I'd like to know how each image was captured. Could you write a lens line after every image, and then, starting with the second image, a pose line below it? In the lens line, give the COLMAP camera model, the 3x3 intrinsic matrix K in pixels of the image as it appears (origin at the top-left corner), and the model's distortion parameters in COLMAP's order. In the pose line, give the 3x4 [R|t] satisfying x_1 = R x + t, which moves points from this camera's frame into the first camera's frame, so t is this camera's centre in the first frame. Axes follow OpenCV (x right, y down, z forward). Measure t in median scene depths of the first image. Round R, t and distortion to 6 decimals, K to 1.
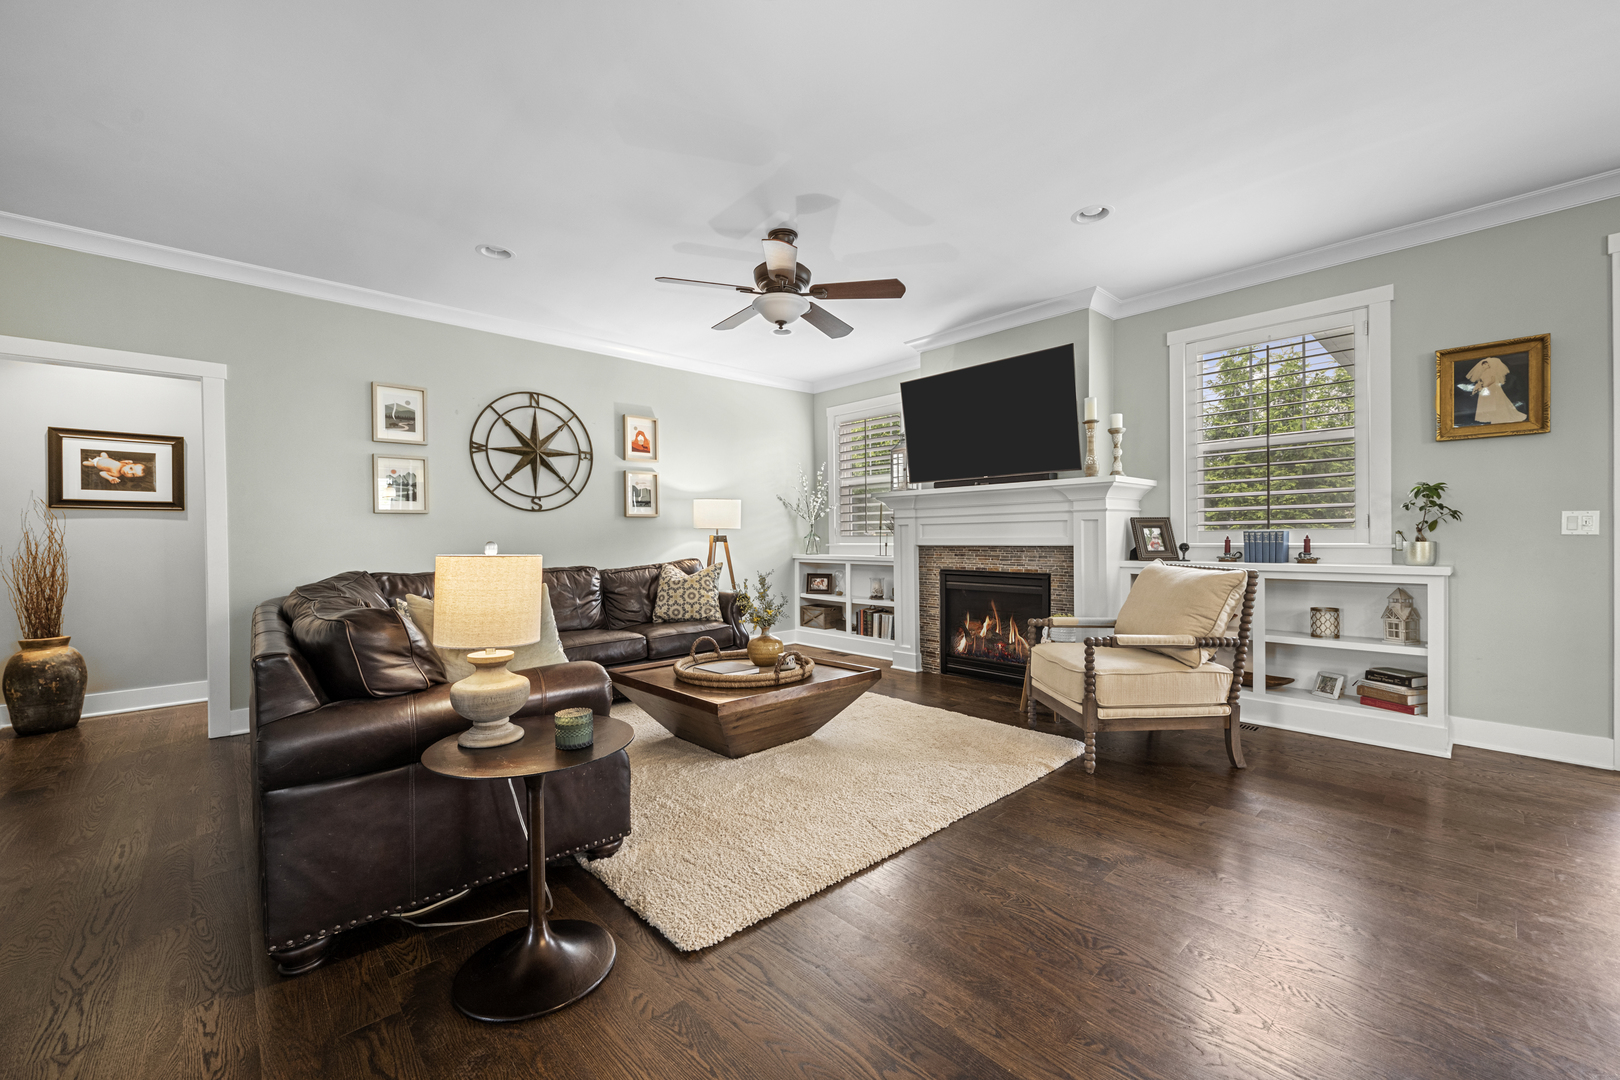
lens RADIAL K [[644.0, 0, 814.3], [0, 644.0, 542.4], [0, 0, 1]] dist [0.002906, 0.000056]
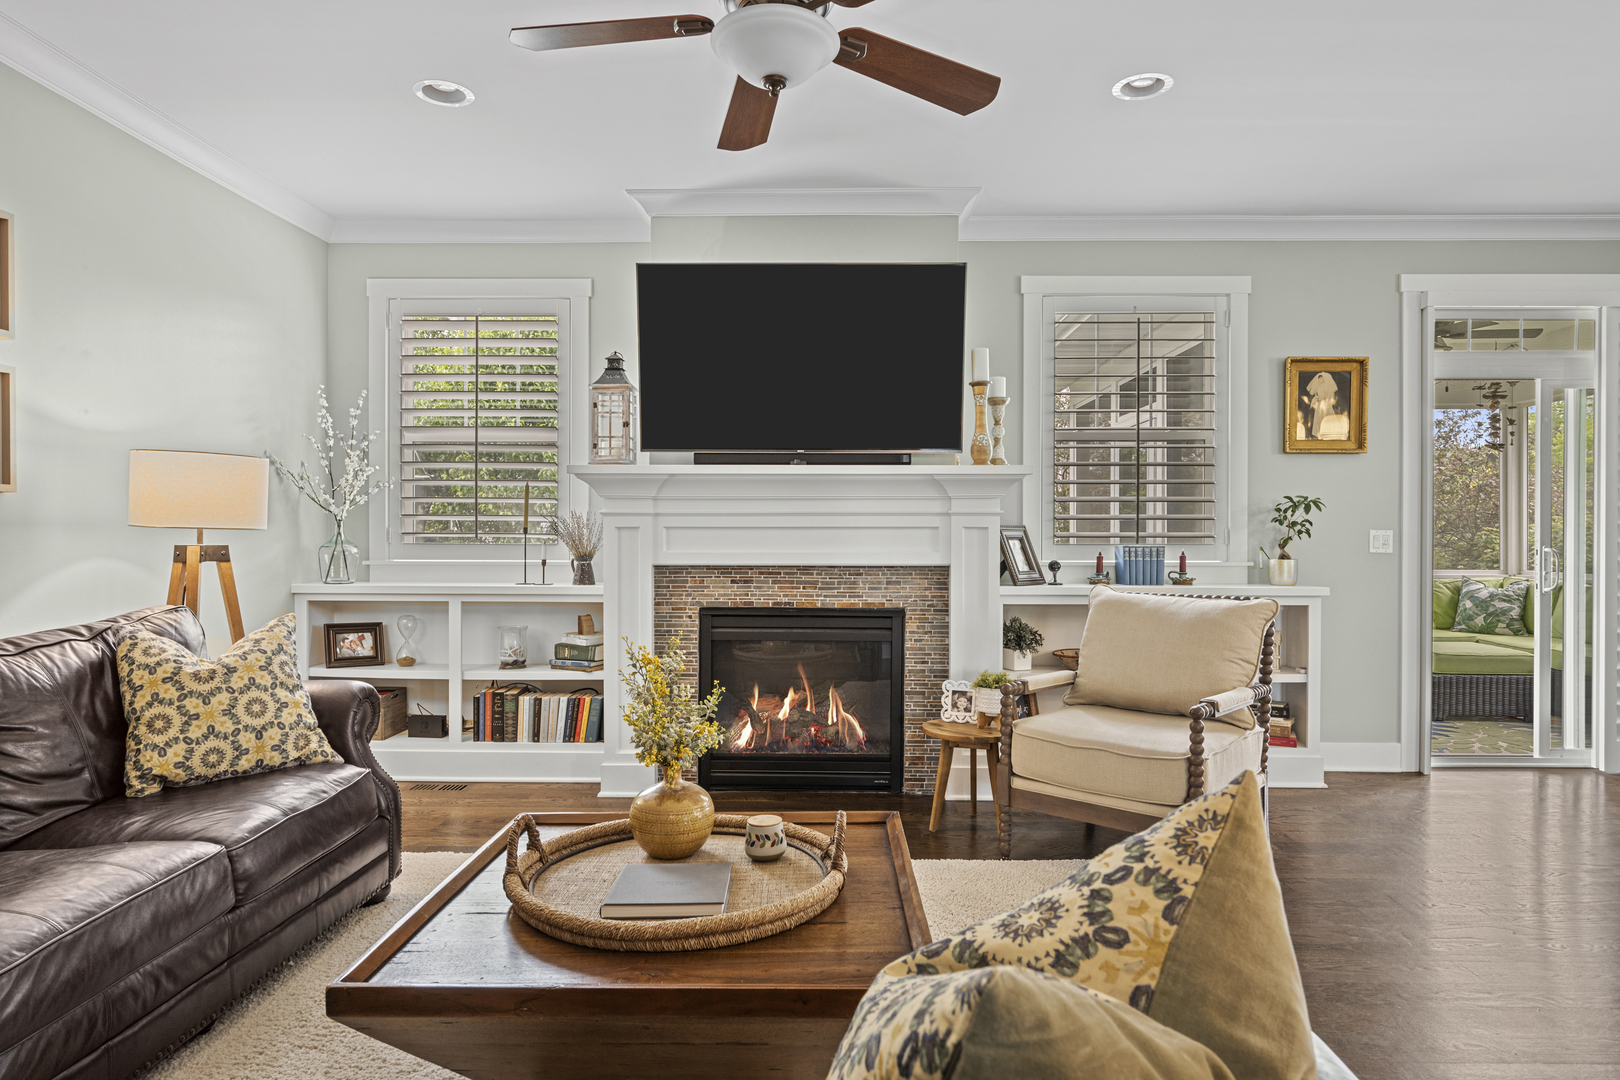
lens RADIAL K [[950.9, 0, 816.0], [0, 950.9, 542.5], [0, 0, 1]] dist [-0.002770, 0.002289]
pose [[0.697665, 0.005240, 0.716405, -0.363298], [-0.002604, 0.999985, -0.004778, -0.012535], [-0.716419, 0.001468, 0.697669, 0.375811]]
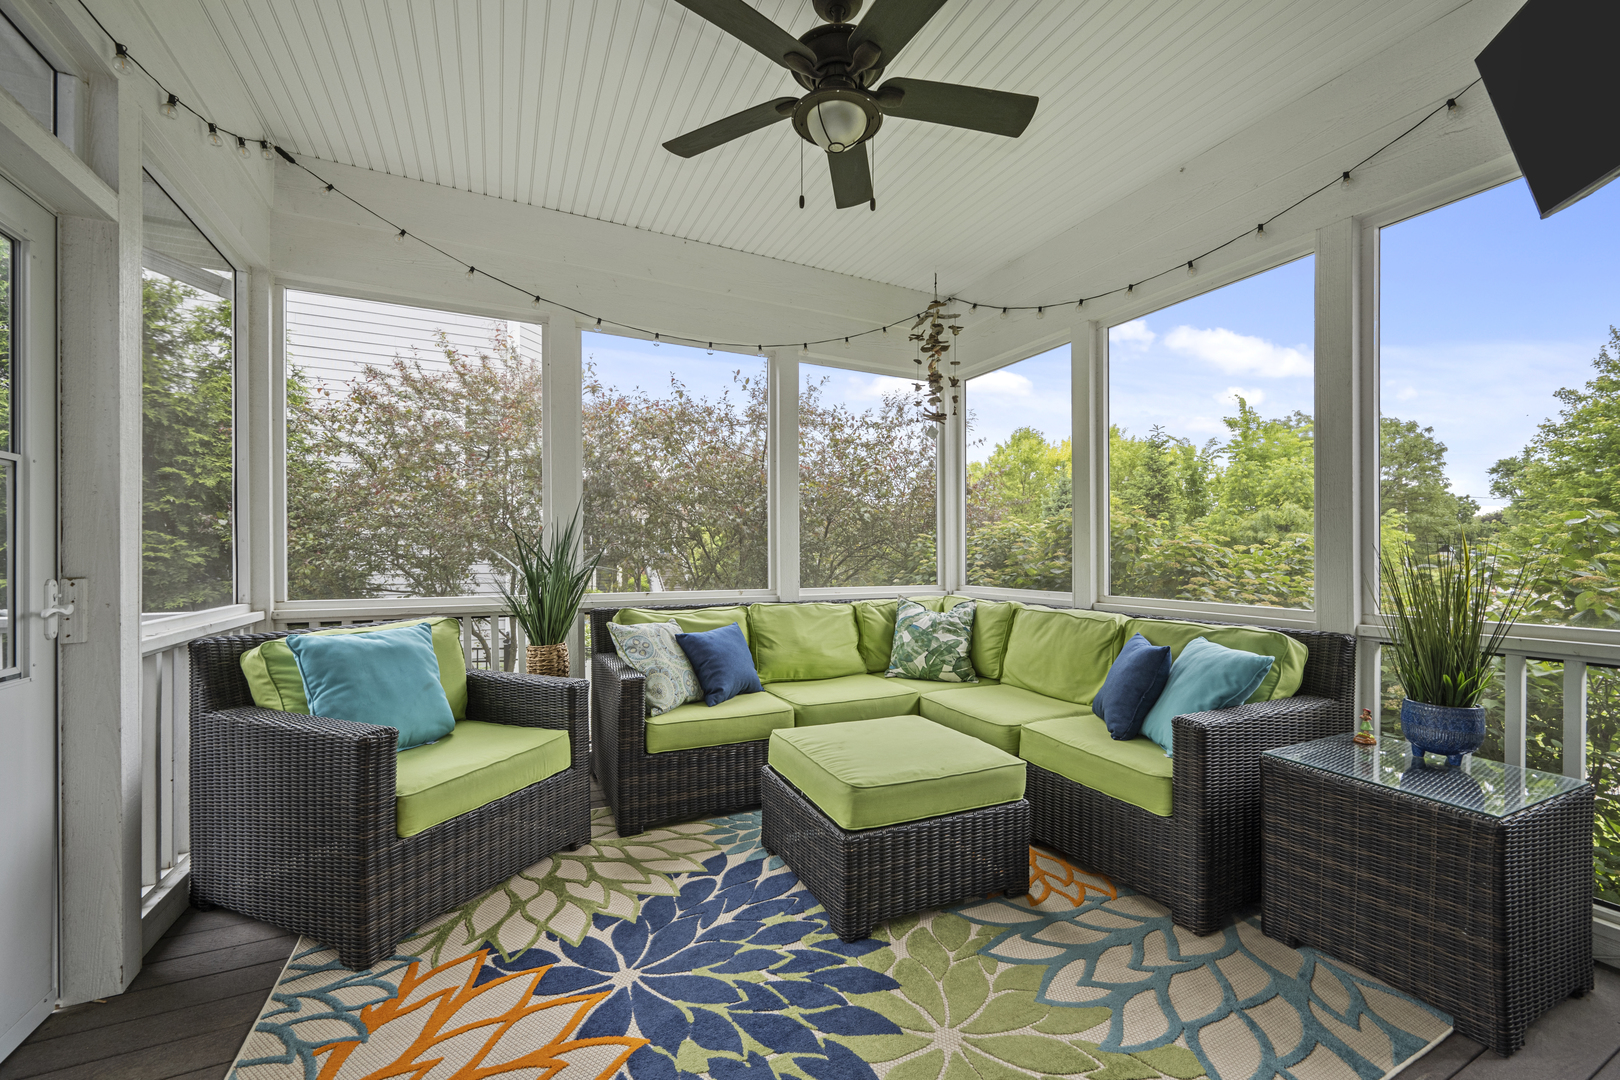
lens RADIAL K [[644.6, 0, 804.5], [0, 644.6, 552.8], [0, 0, 1]] dist [-0.001307, 0.000945]
pose [[0.308142, 0.020386, 0.951122, 0.857597], [-0.000320, 0.999773, -0.021326, -0.000558], [-0.951340, 0.006267, 0.308079, 0.596749]]
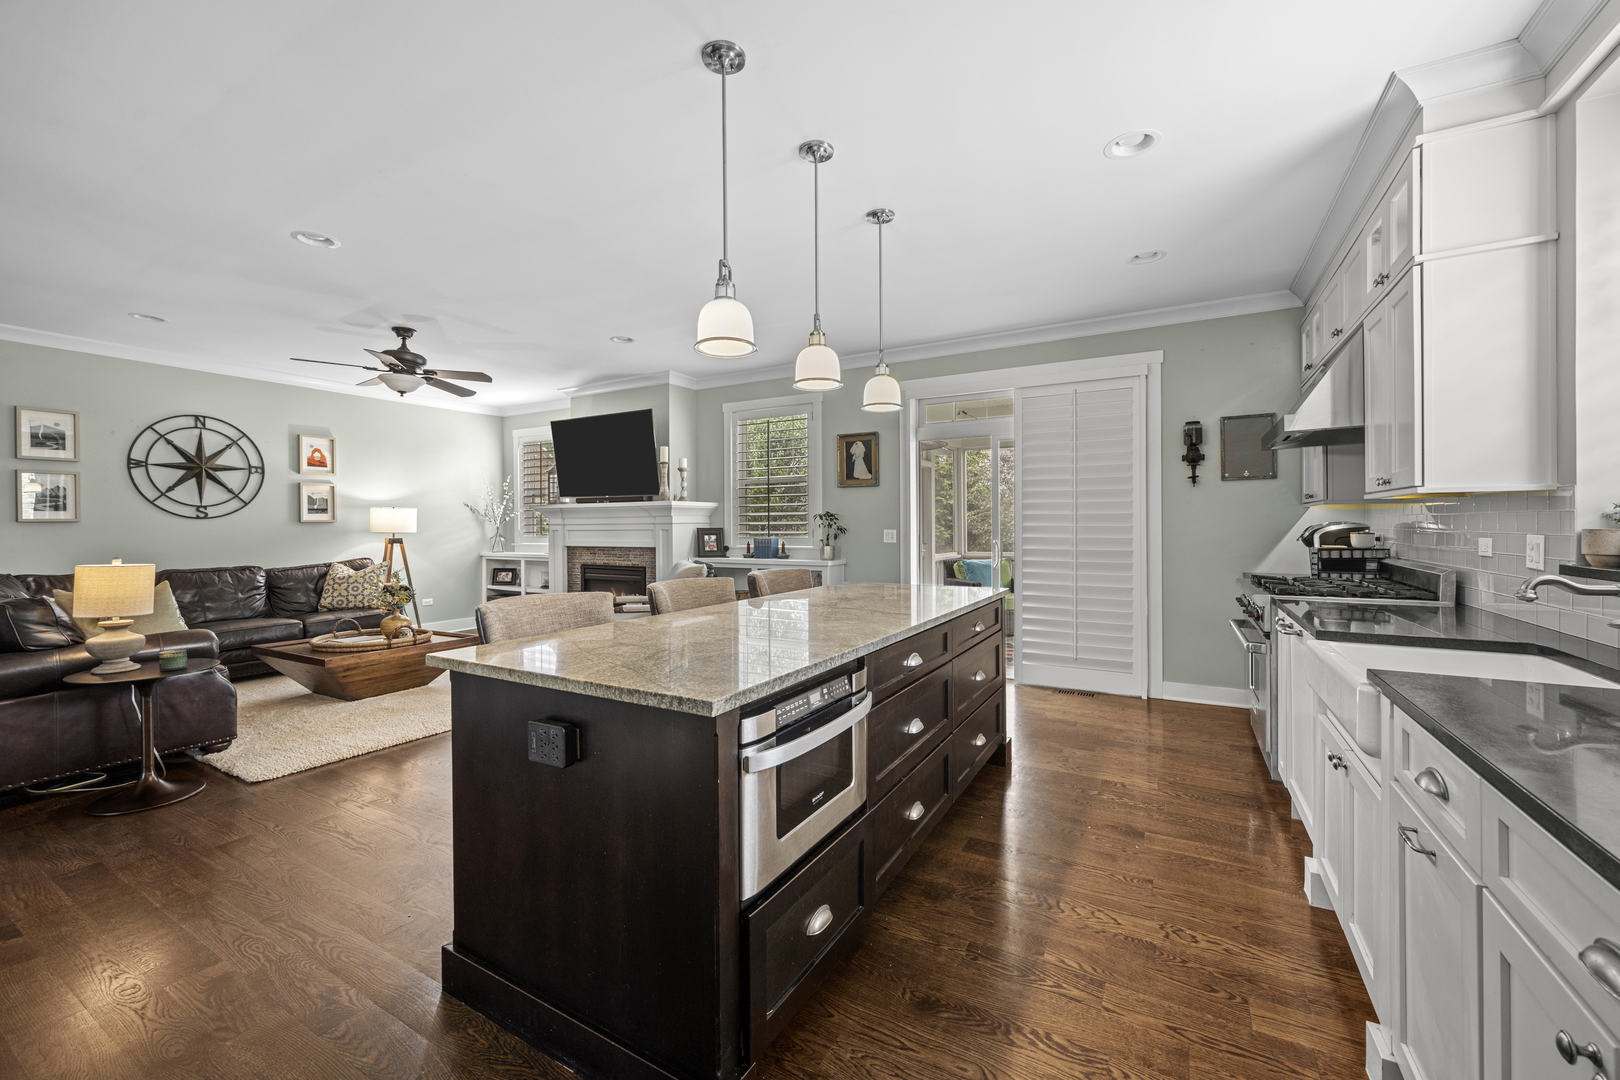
lens RADIAL K [[644.6, 0, 810.9], [0, 644.6, 529.5], [0, 0, 1]] dist [-0.001307, 0.000945]
pose [[0.955217, 0.003286, 0.295887, 0.278496], [-0.001520, 0.999980, -0.006200, -0.024252], [-0.295901, 0.005472, 0.955203, -0.438314]]
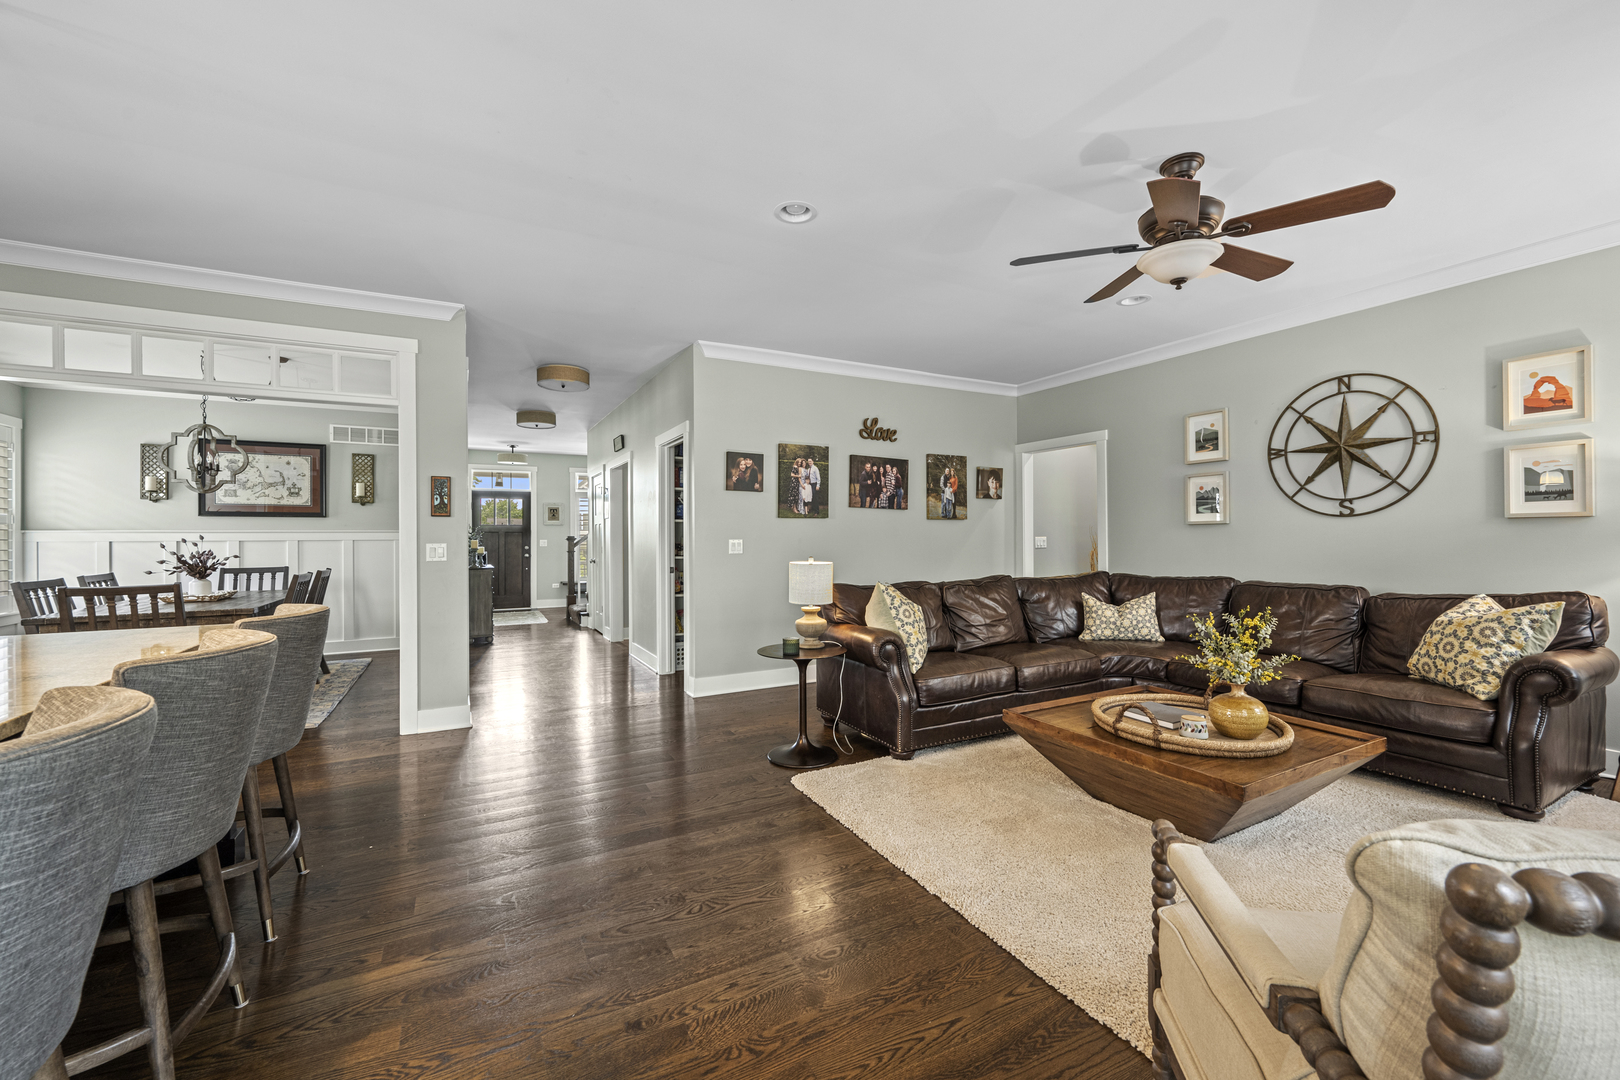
lens RADIAL K [[644.6, 0, 809.9], [0, 644.6, 536.6], [0, 0, 1]] dist [-0.001307, 0.000945]
pose [[-0.249571, 0.012216, -0.968279, 0.579665], [0.000711, 0.999922, 0.012432, -0.034143], [0.968356, 0.002414, -0.249560, 0.553608]]
